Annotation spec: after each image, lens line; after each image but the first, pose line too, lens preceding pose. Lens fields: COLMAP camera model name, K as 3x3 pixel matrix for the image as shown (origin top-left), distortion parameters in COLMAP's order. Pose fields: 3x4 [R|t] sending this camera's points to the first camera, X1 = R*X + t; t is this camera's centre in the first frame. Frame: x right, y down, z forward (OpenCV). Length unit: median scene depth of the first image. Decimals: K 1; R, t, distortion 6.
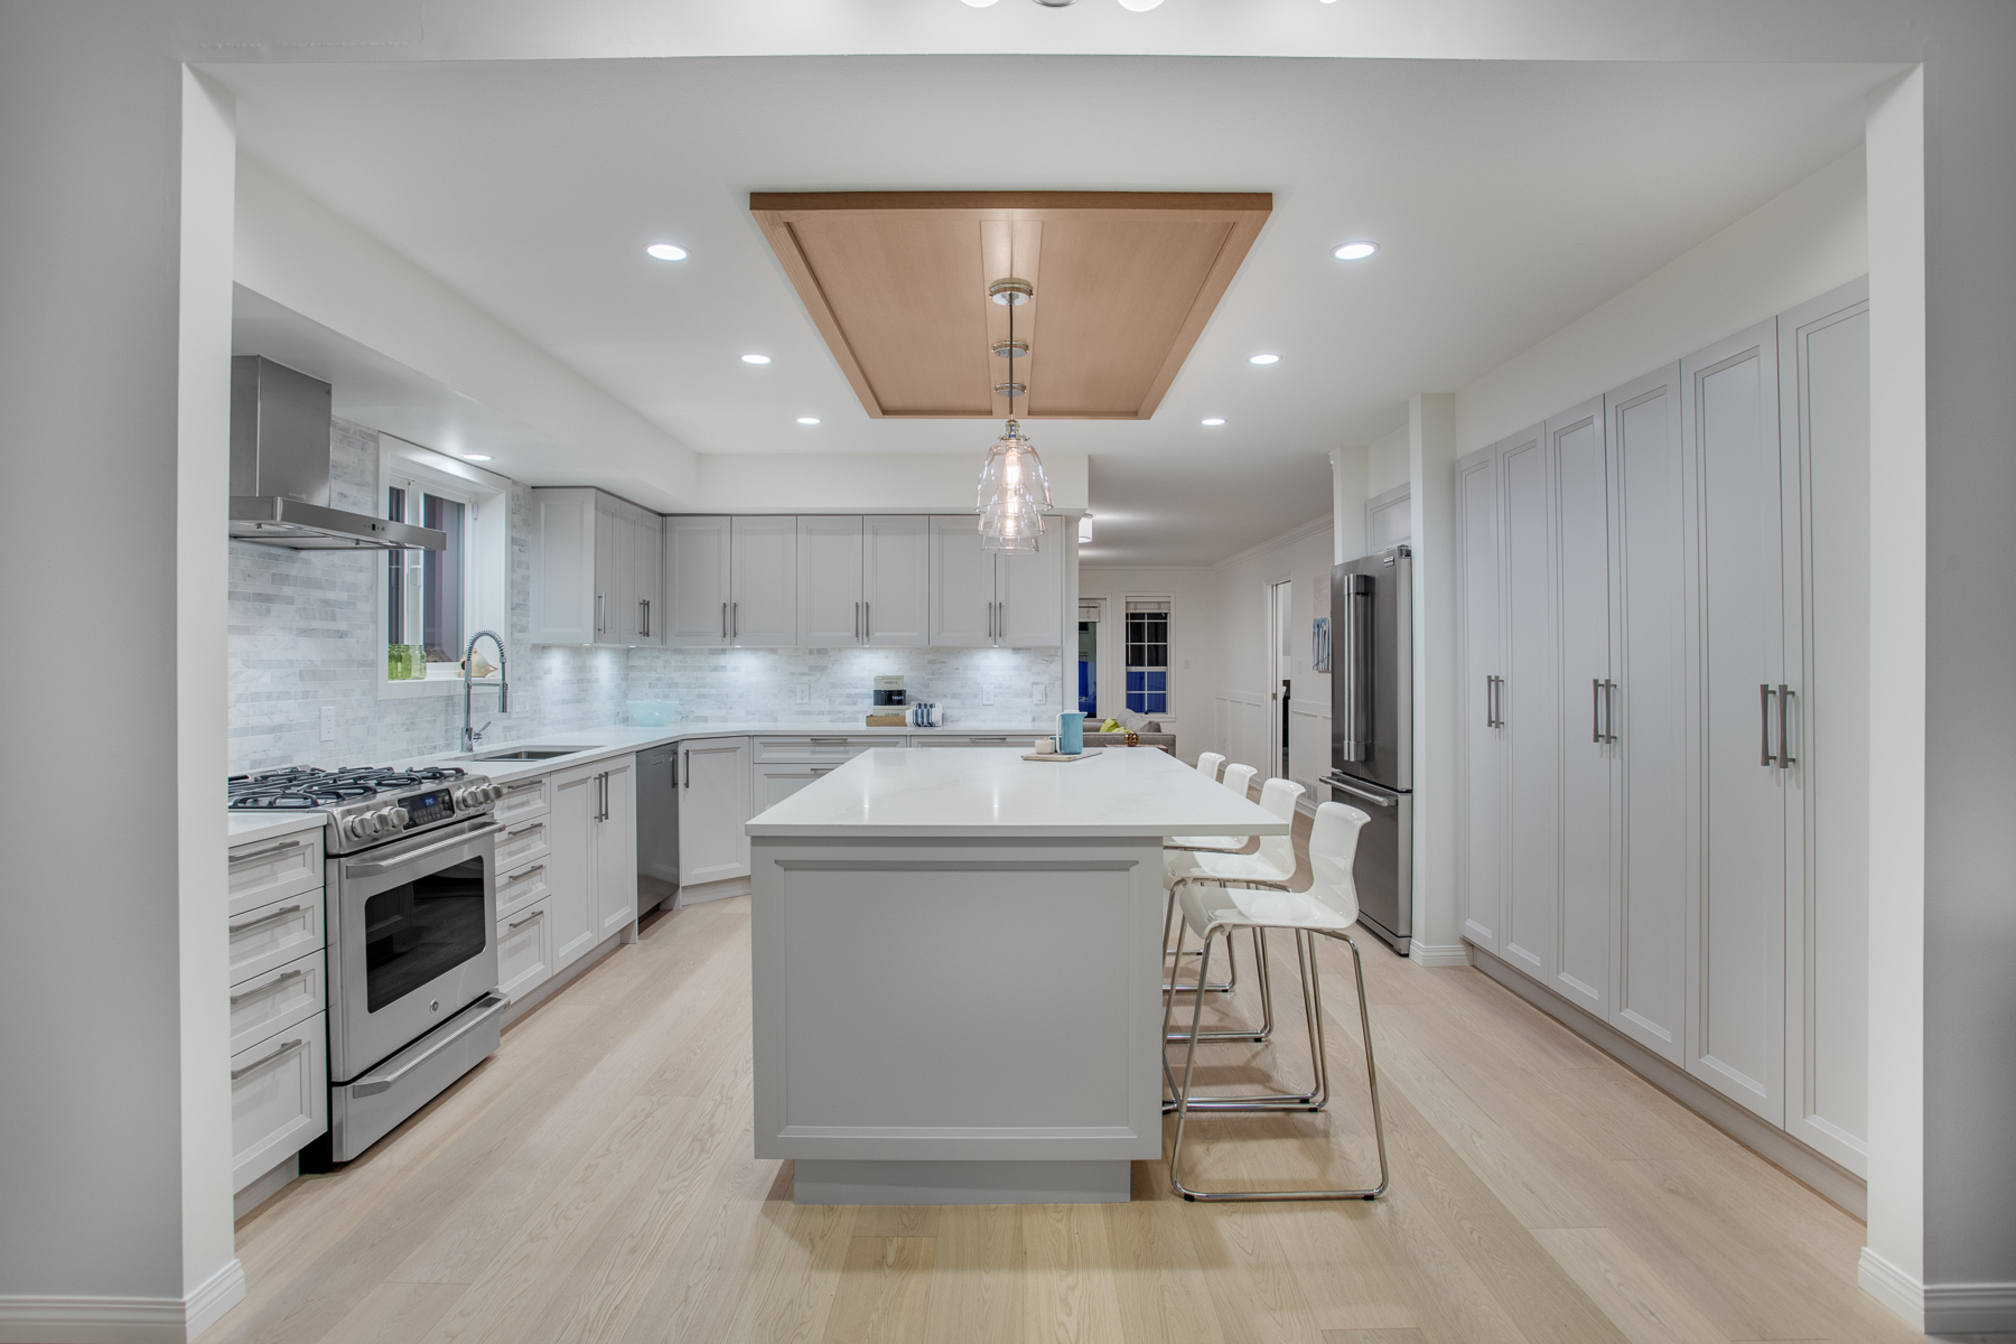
lens RADIAL K [[979.4, 0, 999.0], [0, 979.4, 661.0], [0, 0, 1]] dist [-0.002954, 0.000069]
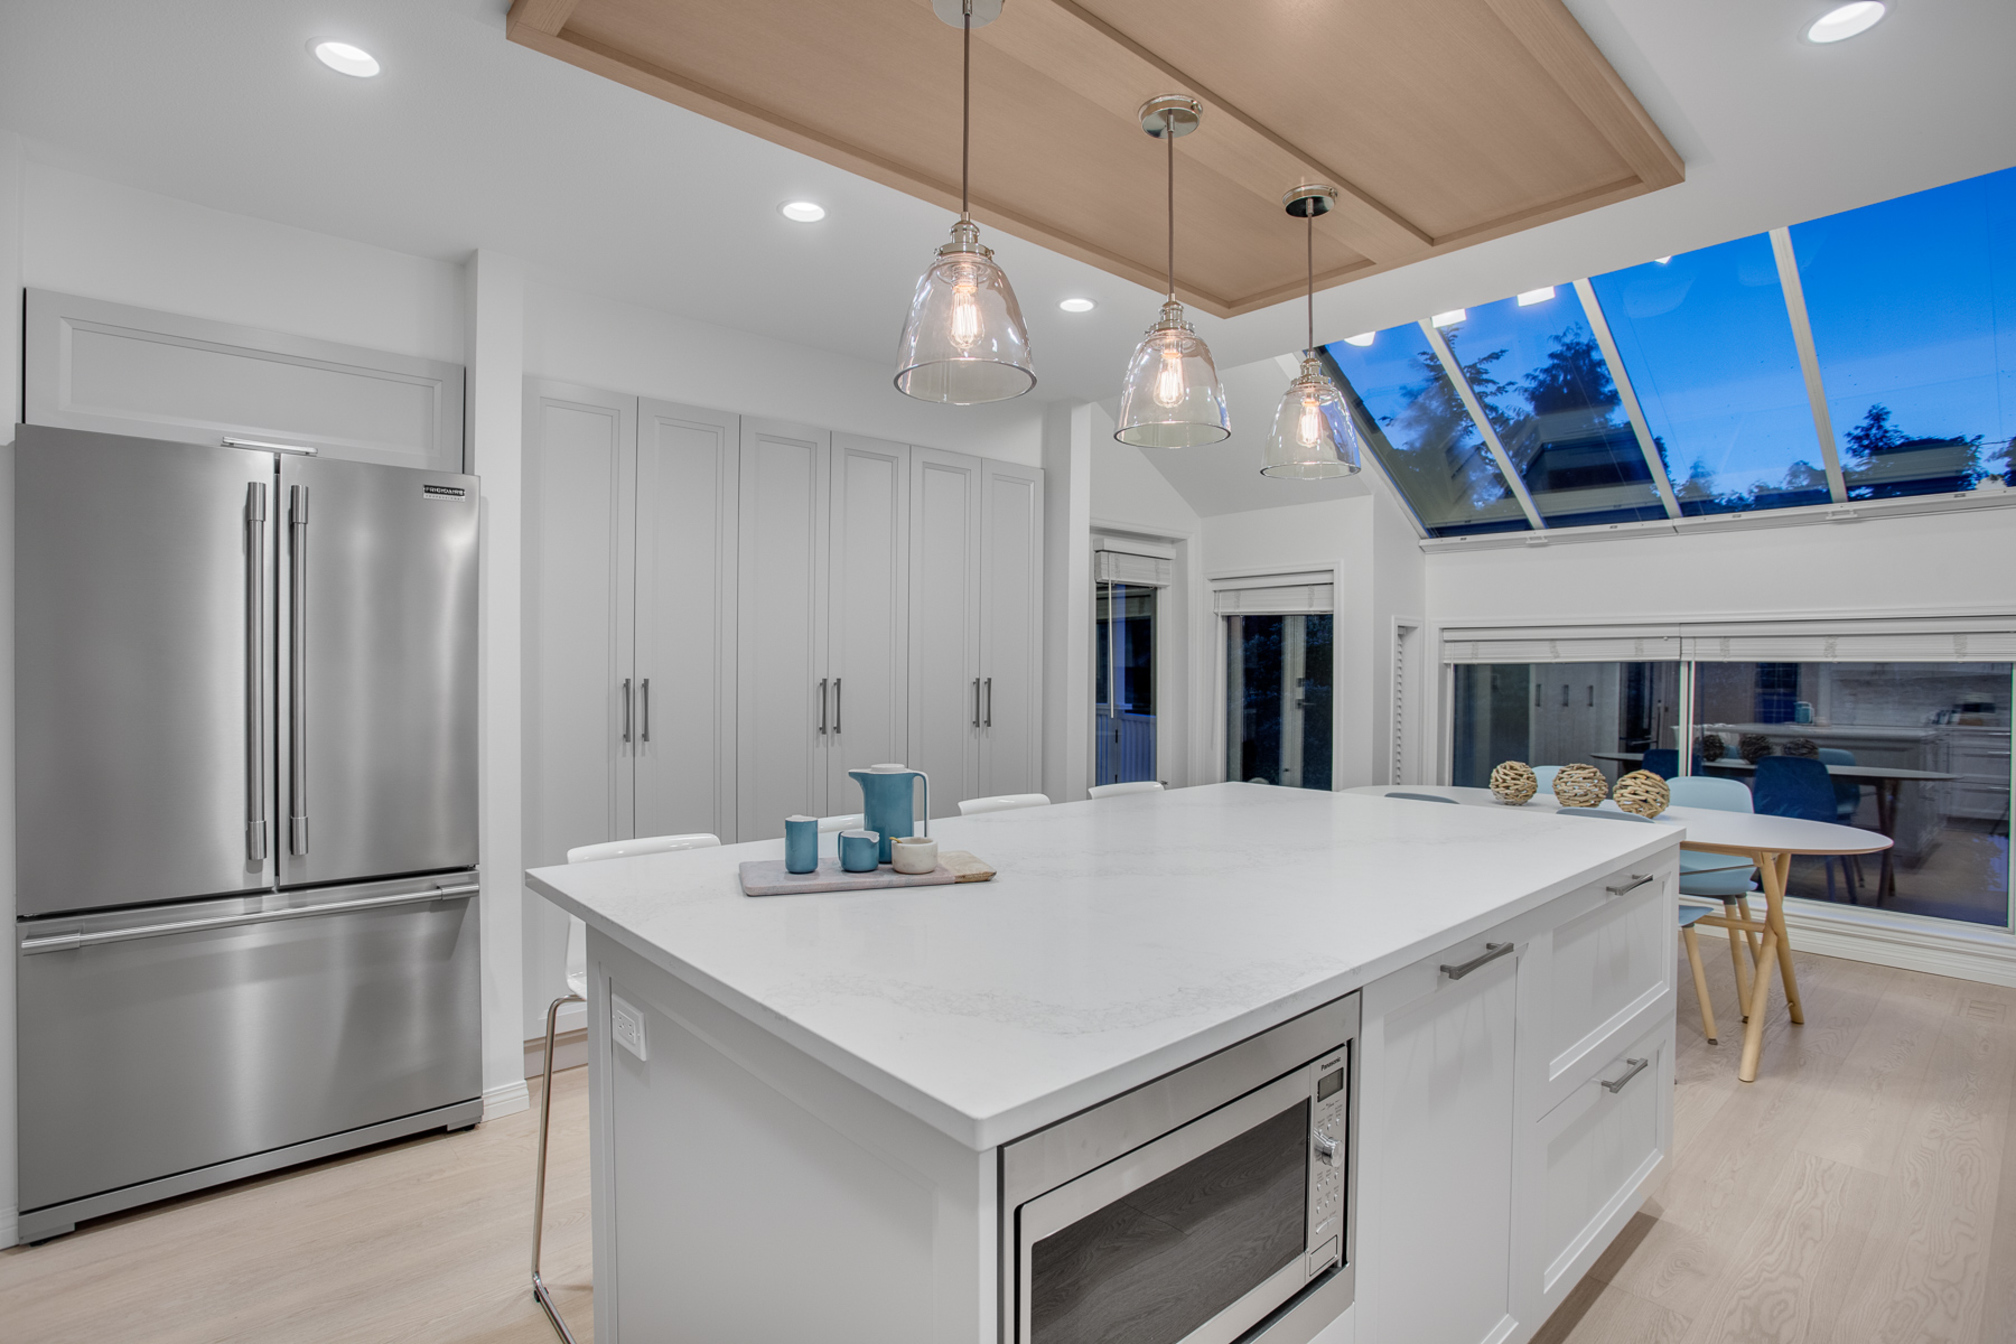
lens RADIAL K [[979.4, 0, 1012.3], [0, 979.4, 671.0], [0, 0, 1]] dist [-0.002954, 0.000069]
pose [[-0.678784, -0.007165, 0.734303, -0.372279], [-0.008633, 0.999961, 0.001776, 0.008248], [-0.734288, -0.005134, -0.678819, 1.553022]]
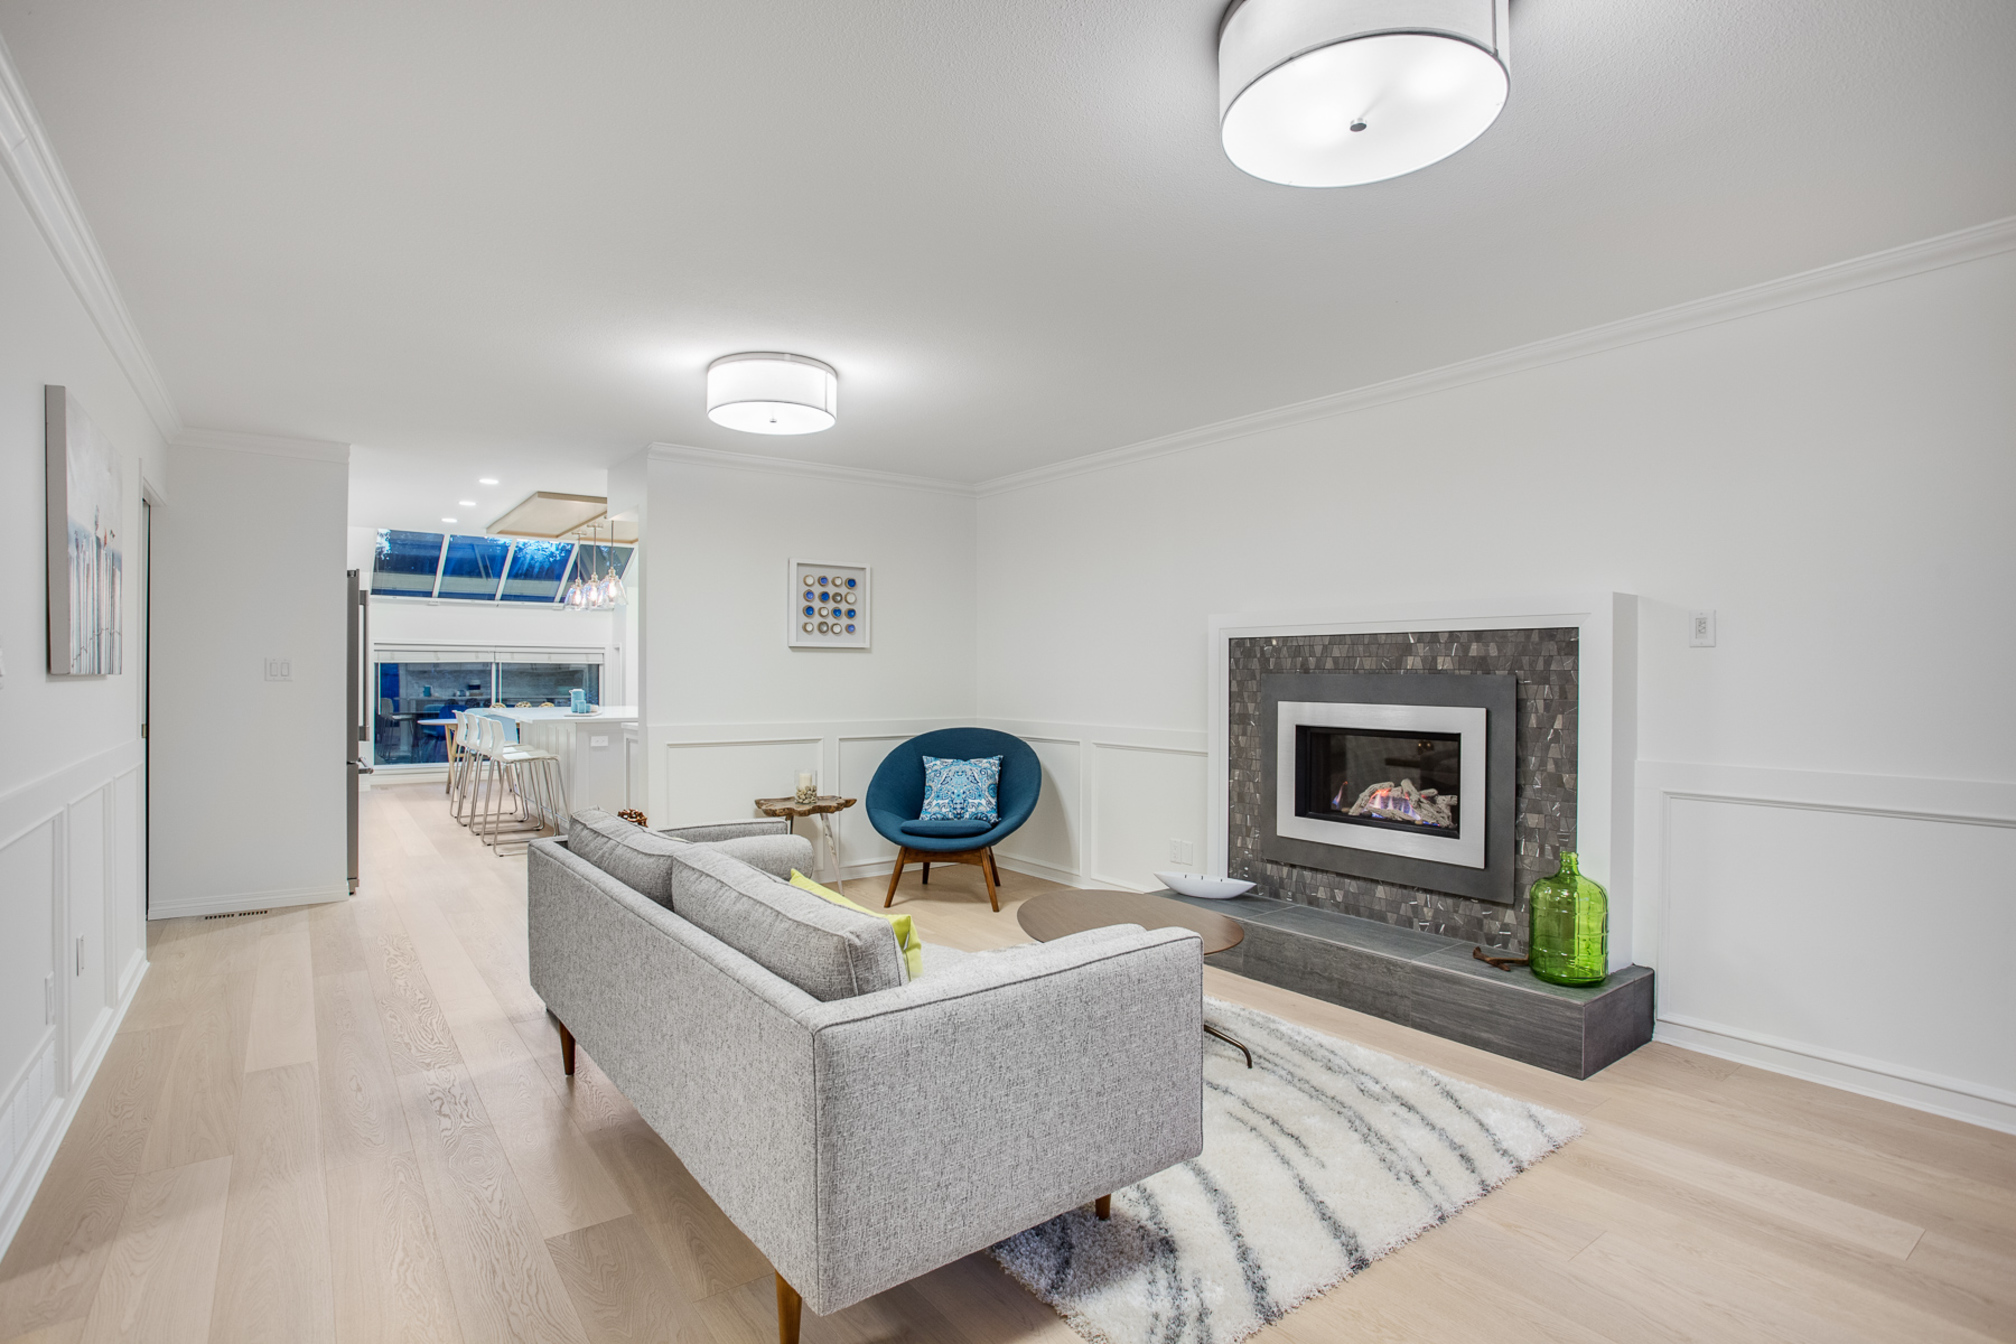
lens RADIAL K [[979.4, 0, 1004.3], [0, 979.4, 672.1], [0, 0, 1]] dist [-0.002954, 0.000069]
pose [[-0.795459, 0.000605, -0.606007, 0.681340], [0.000347, 1.000000, 0.000543, 0.020006], [0.606007, 0.000222, -0.795459, 3.594668]]
